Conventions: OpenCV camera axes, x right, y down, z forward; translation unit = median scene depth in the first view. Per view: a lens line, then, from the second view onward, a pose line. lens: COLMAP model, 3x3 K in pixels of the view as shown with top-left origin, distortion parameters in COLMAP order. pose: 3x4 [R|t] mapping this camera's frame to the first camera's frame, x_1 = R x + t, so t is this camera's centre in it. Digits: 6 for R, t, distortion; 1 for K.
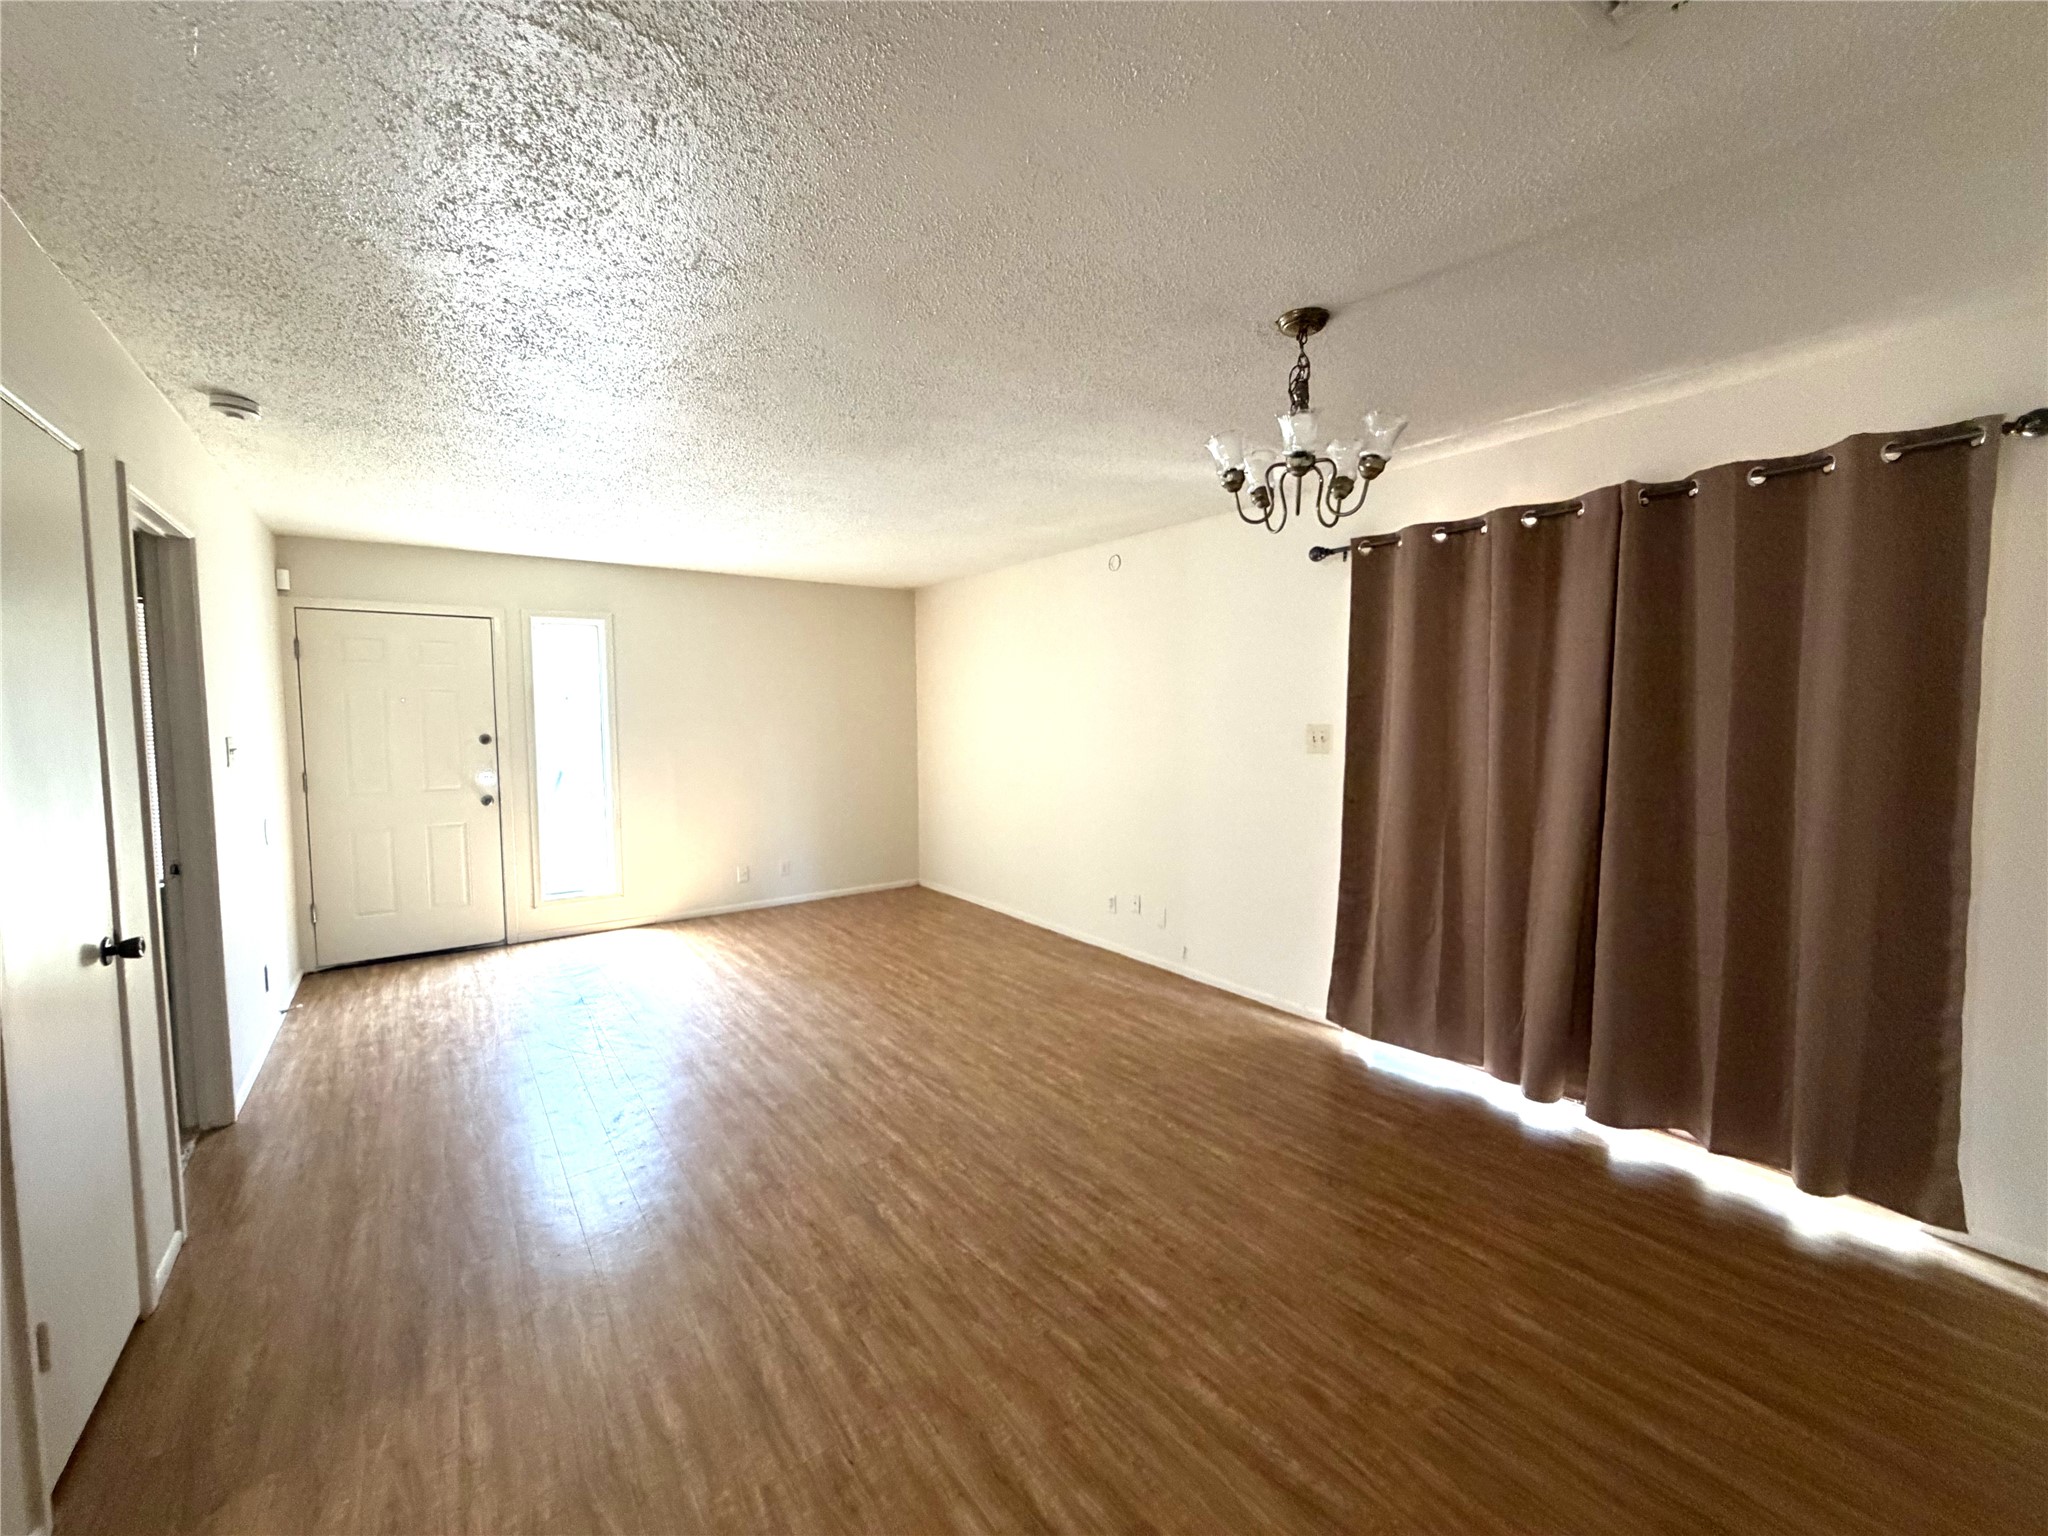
lens RADIAL K [[816.3, 0, 1016.3], [0, 816.3, 765.2], [0, 0, 1]] dist [-0.001557, 0.000551]
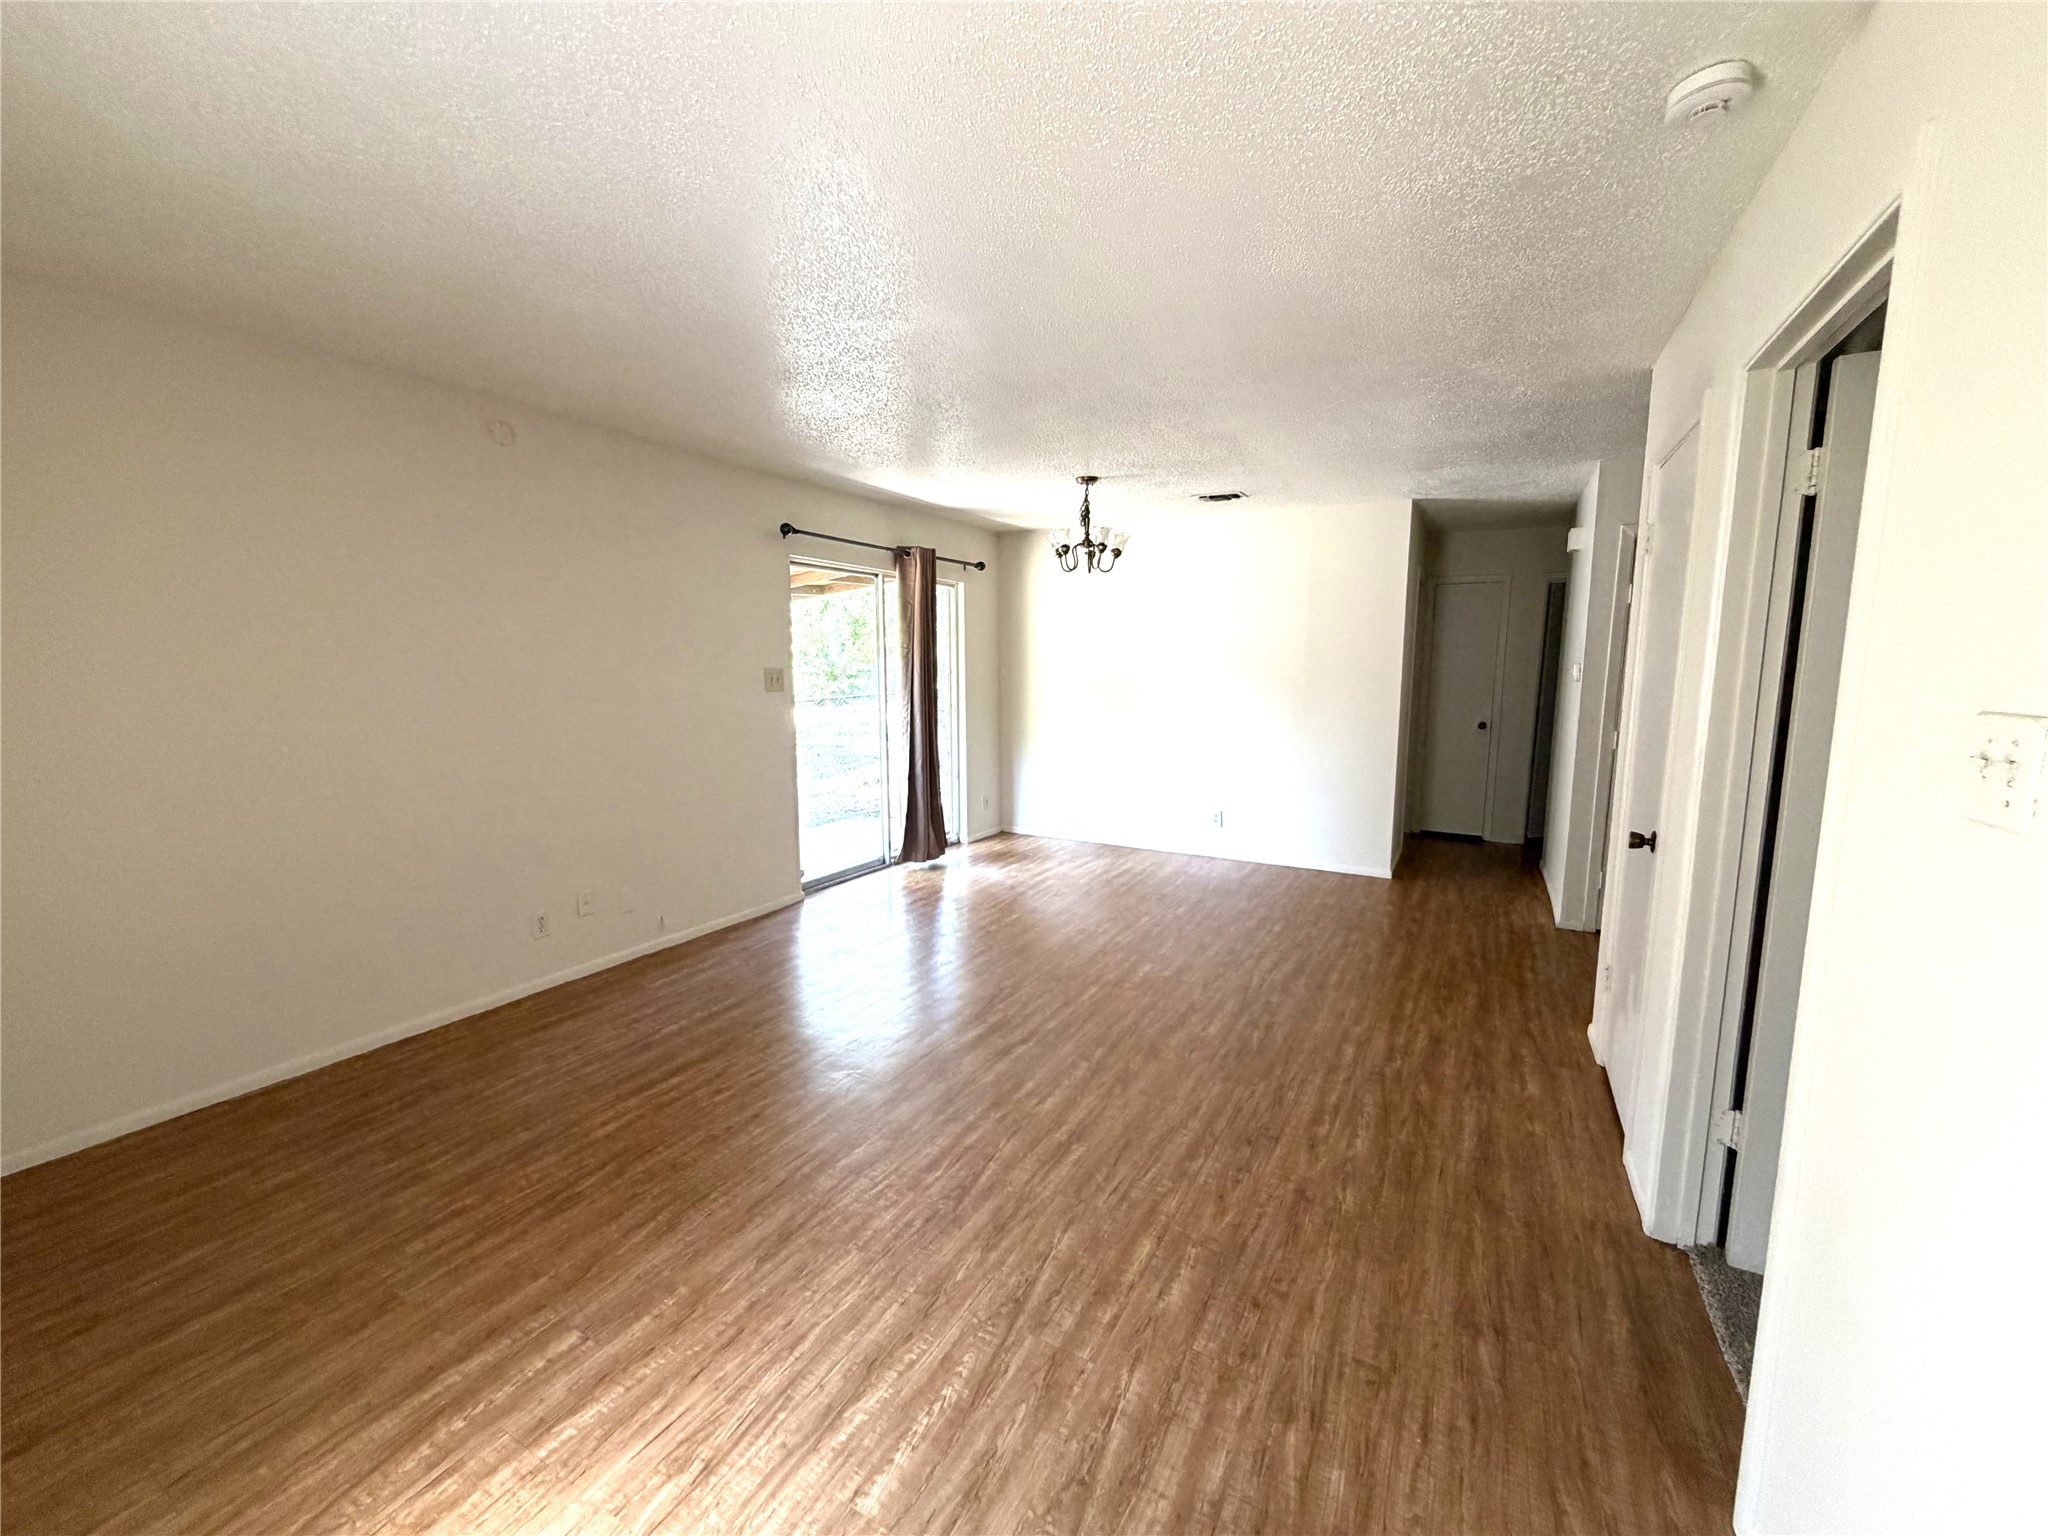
lens RADIAL K [[816.3, 0, 1017.2], [0, 816.3, 766.8], [0, 0, 1]] dist [-0.001557, 0.000551]
pose [[-0.411425, -0.115545, 0.904090, -0.737440], [0.058873, 0.986491, 0.152868, -0.055938], [-0.909540, 0.116120, -0.399065, 0.956364]]
